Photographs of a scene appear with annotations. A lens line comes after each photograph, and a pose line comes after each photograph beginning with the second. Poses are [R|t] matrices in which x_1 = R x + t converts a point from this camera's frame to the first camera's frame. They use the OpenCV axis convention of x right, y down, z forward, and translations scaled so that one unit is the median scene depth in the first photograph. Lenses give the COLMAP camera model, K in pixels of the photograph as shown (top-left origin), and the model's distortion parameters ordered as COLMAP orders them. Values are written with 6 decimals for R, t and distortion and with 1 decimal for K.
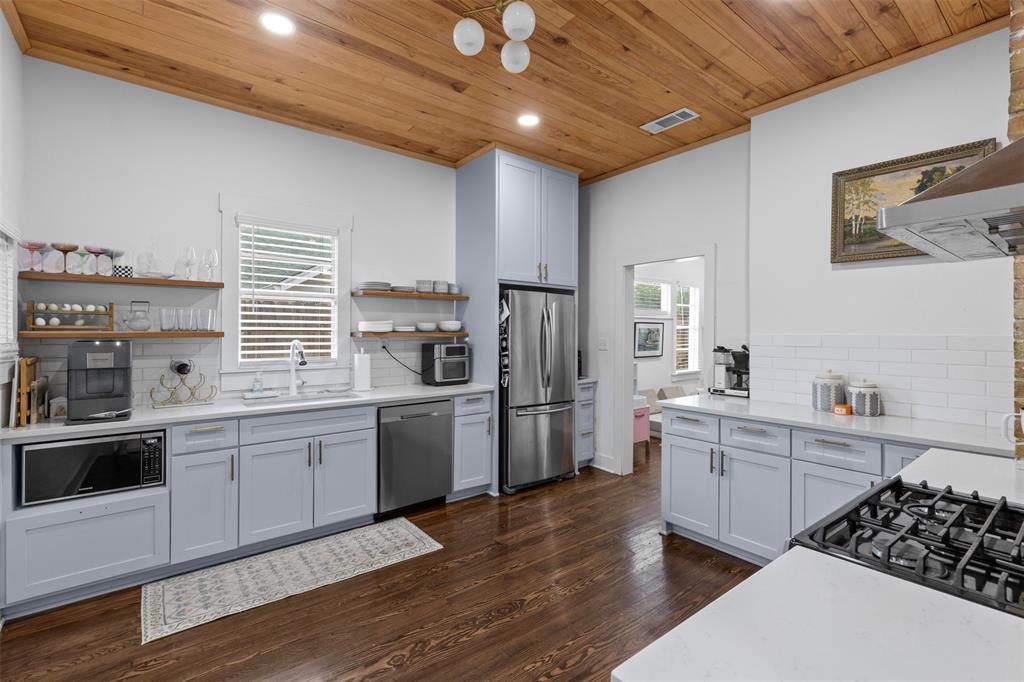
lens RADIAL K [[464.8, 0, 516.5], [0, 464.8, 339.0], [0, 0, 1]] dist [0.000496, 0.000102]
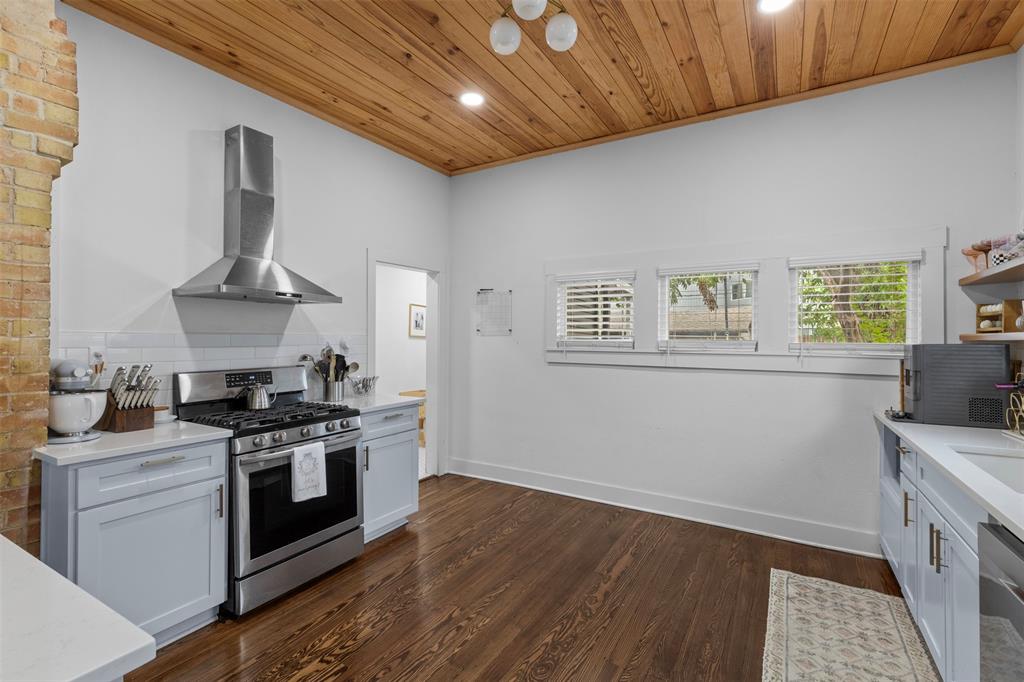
lens RADIAL K [[464.8, 0, 520.5], [0, 464.8, 336.2], [0, 0, 1]] dist [0.000496, 0.000102]
pose [[-0.932905, -0.004942, -0.360090, 0.325779], [-0.005470, 0.999985, 0.000446, -0.008324], [0.360082, 0.002385, -0.932918, 1.846920]]
